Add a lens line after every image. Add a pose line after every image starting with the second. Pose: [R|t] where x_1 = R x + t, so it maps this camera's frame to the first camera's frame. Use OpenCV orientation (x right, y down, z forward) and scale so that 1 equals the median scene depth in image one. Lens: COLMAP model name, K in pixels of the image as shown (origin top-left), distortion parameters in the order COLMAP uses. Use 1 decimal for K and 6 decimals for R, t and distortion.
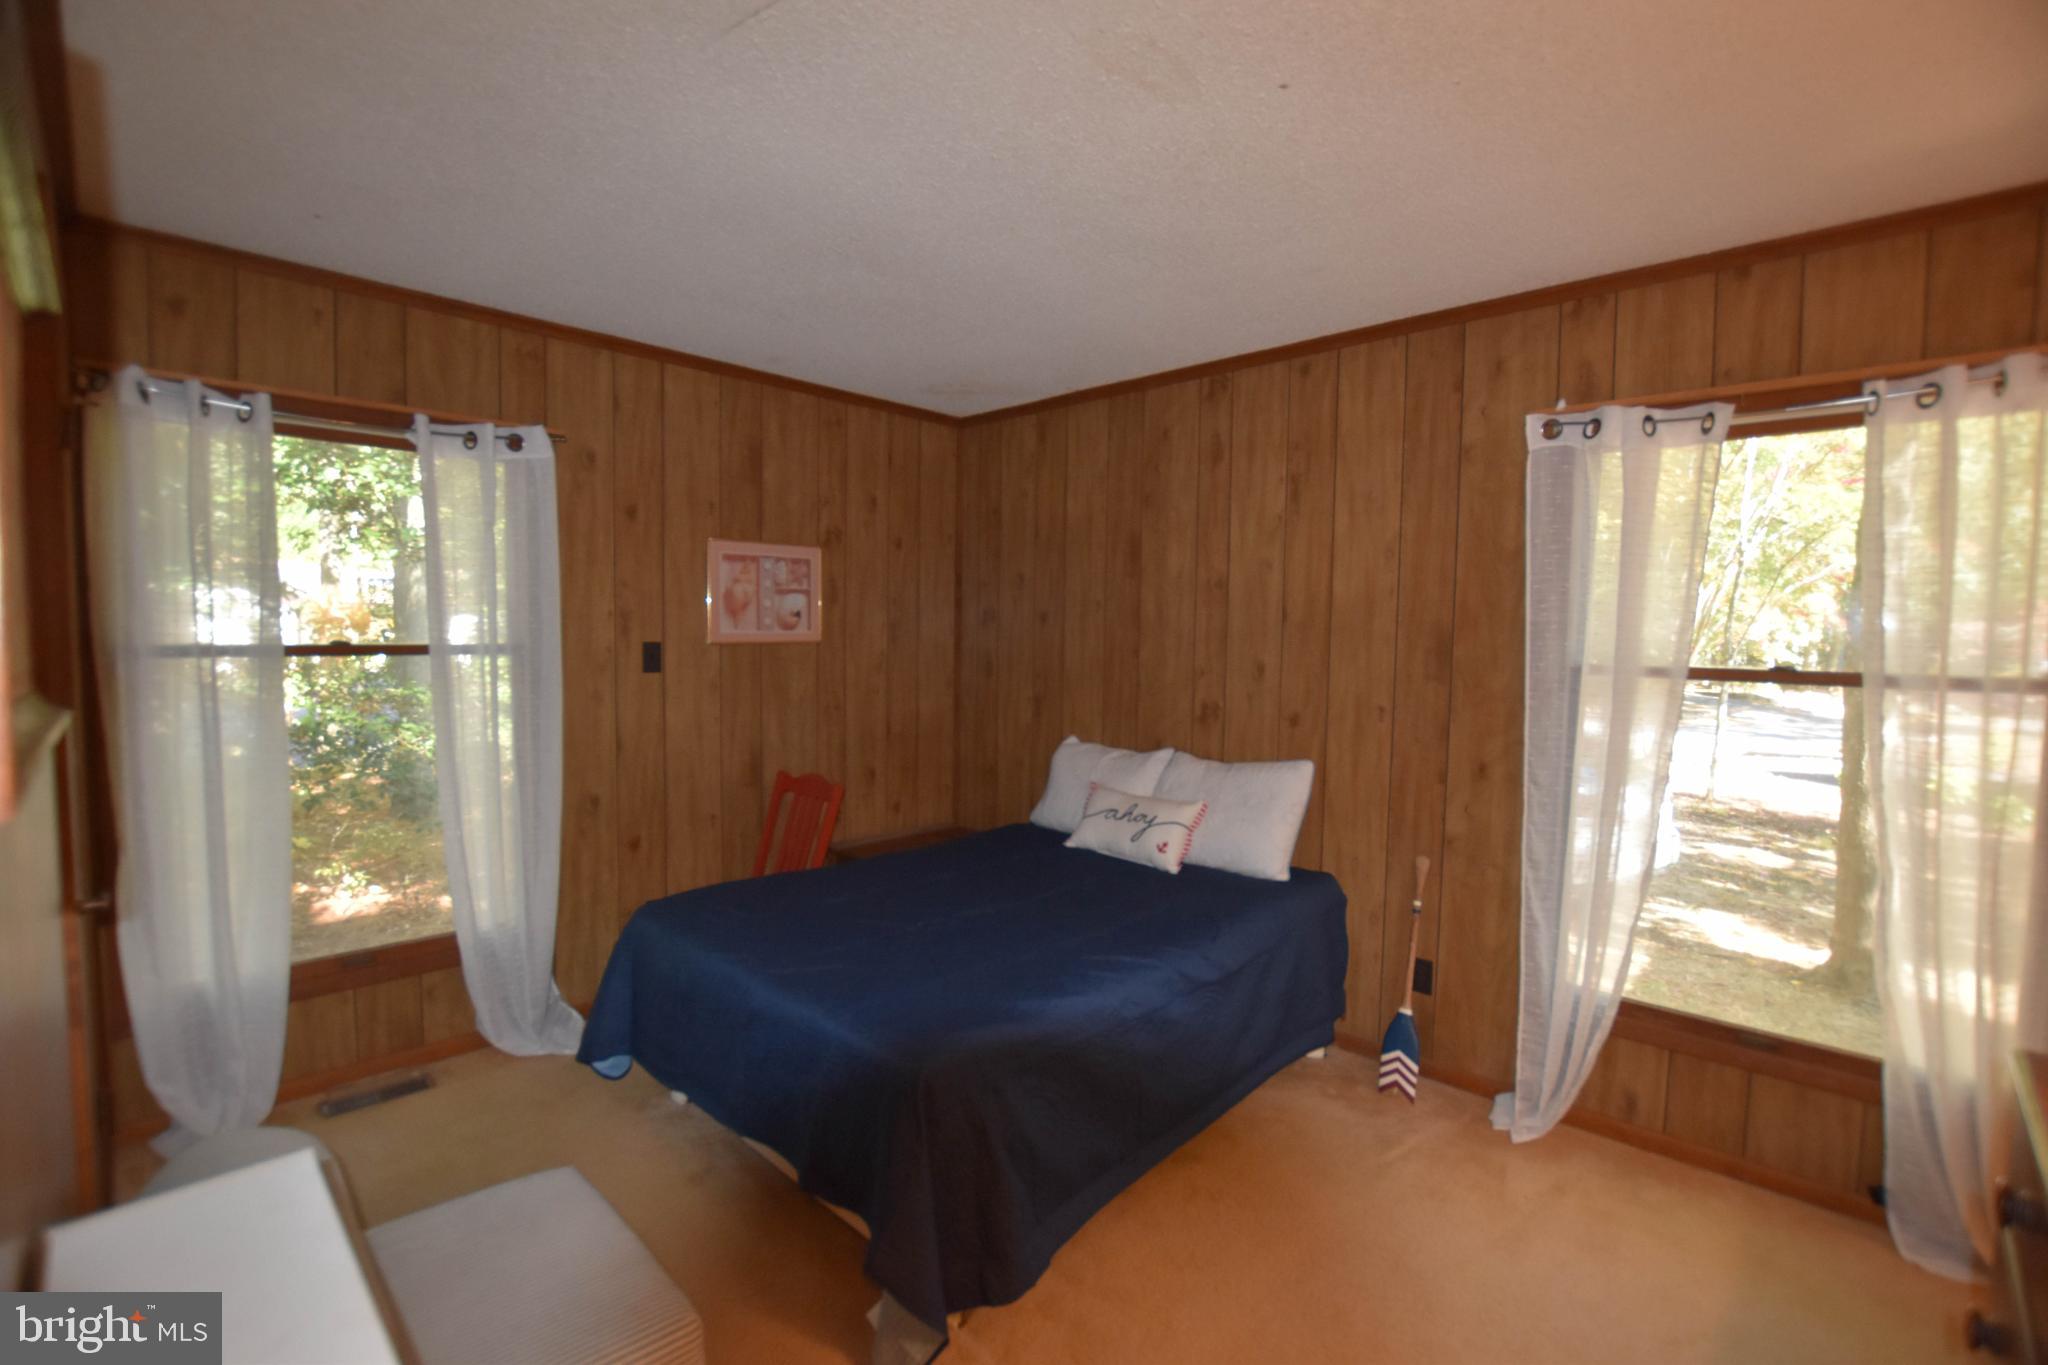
lens RADIAL K [[904.3, 0, 1022.3], [0, 904.3, 684.2], [0, 0, 1]] dist [-0.033914, 0.004705]
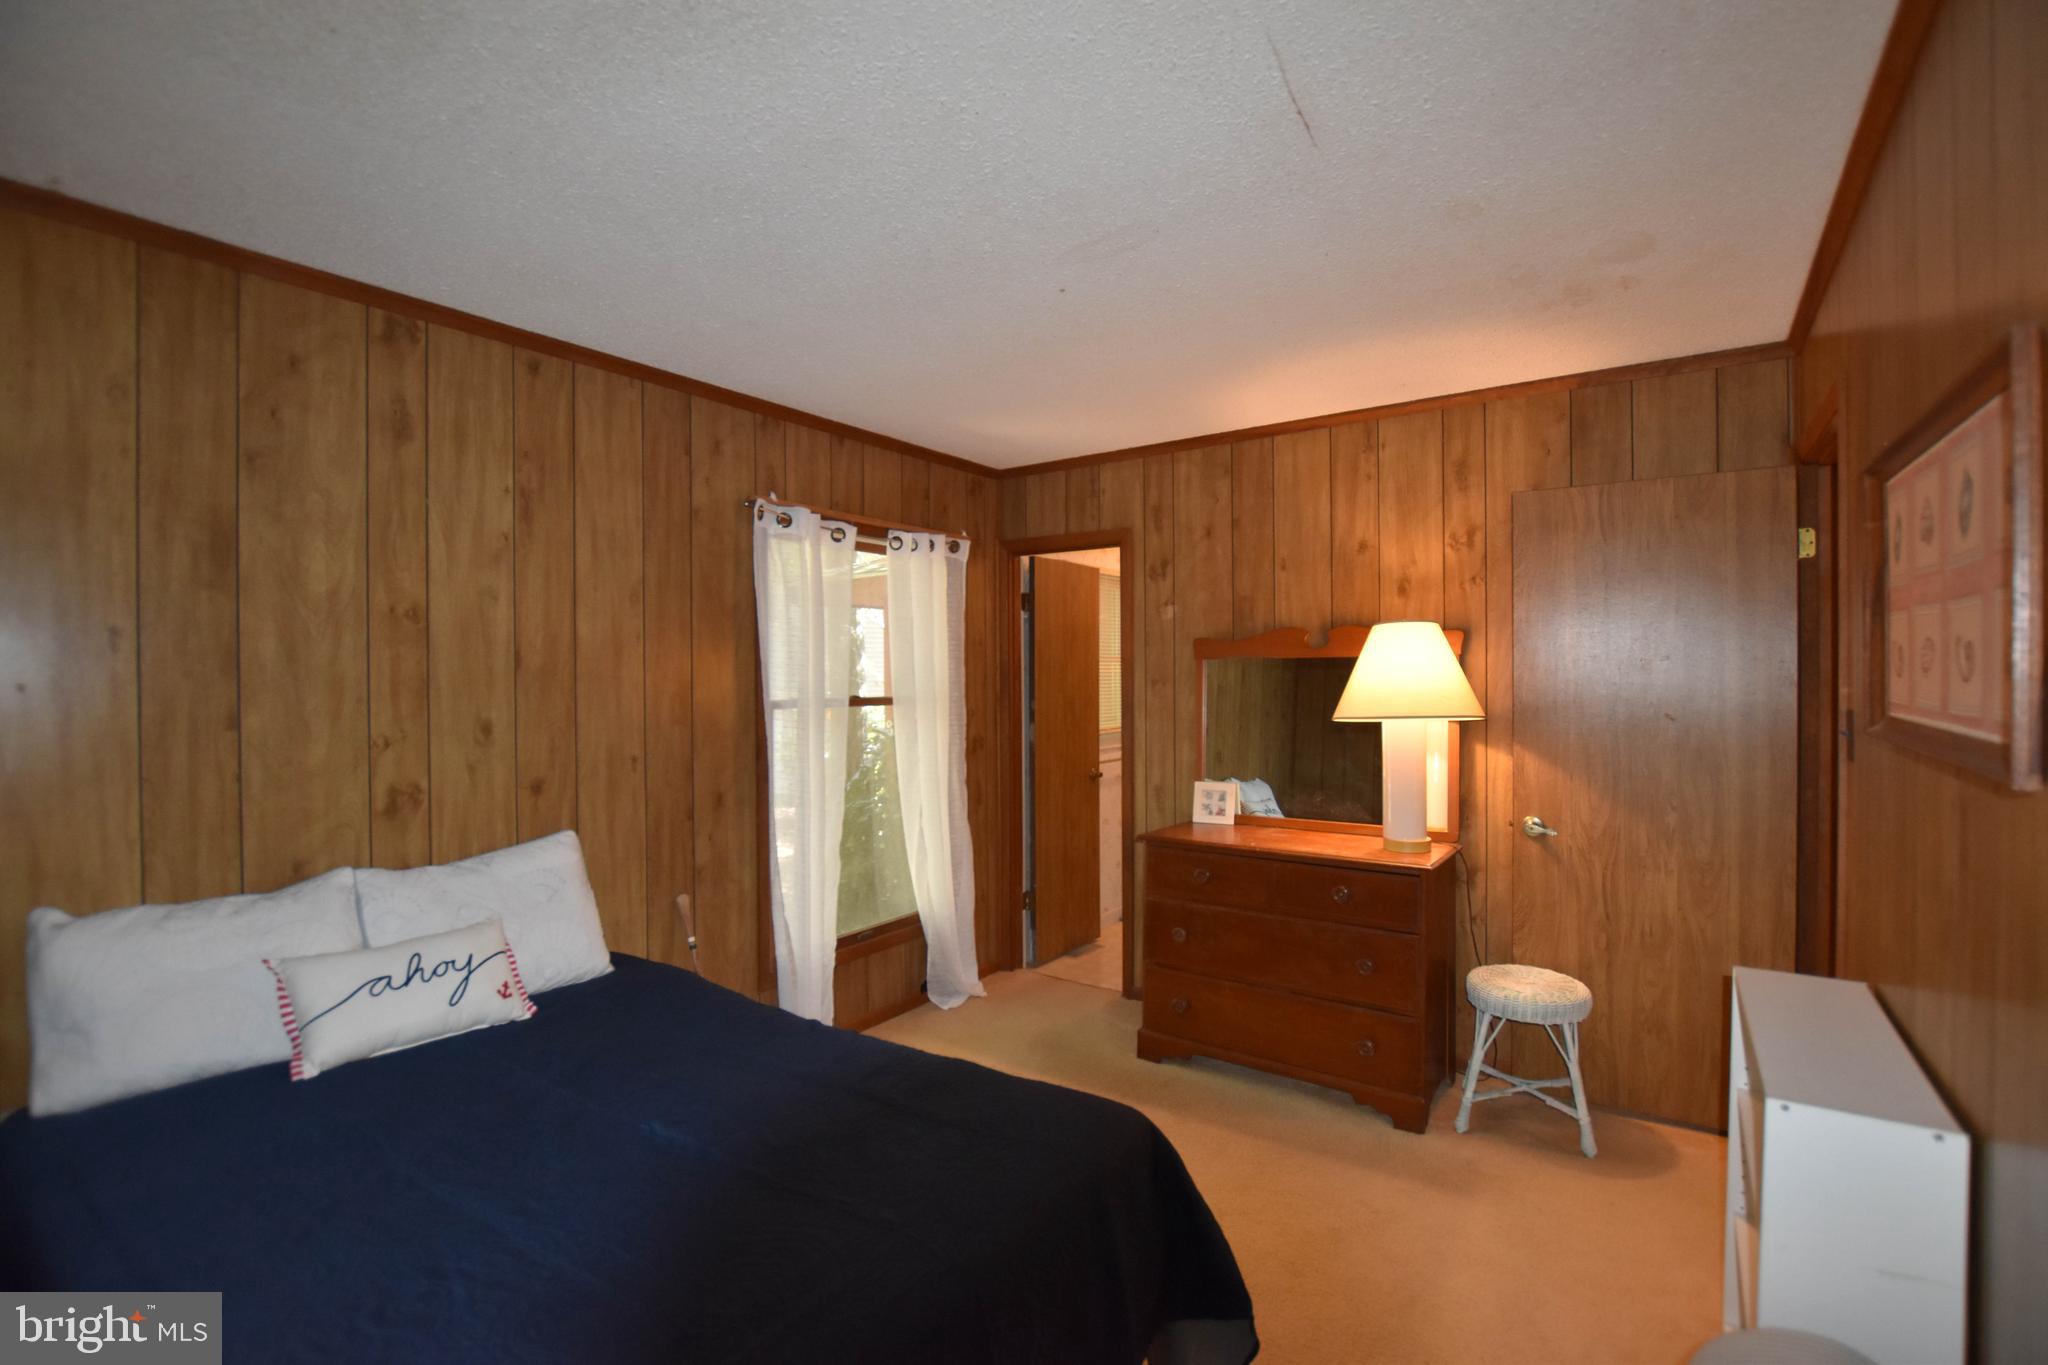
lens RADIAL K [[919.5, 0, 1024.0], [0, 919.5, 682.5], [0, 0, 1]] dist [-0.039331, -0.000308]
pose [[-0.162083, -0.016664, 0.986636, -0.591599], [0.063747, 0.997592, 0.027322, -0.050329], [-0.984716, 0.067324, -0.160630, 0.699188]]
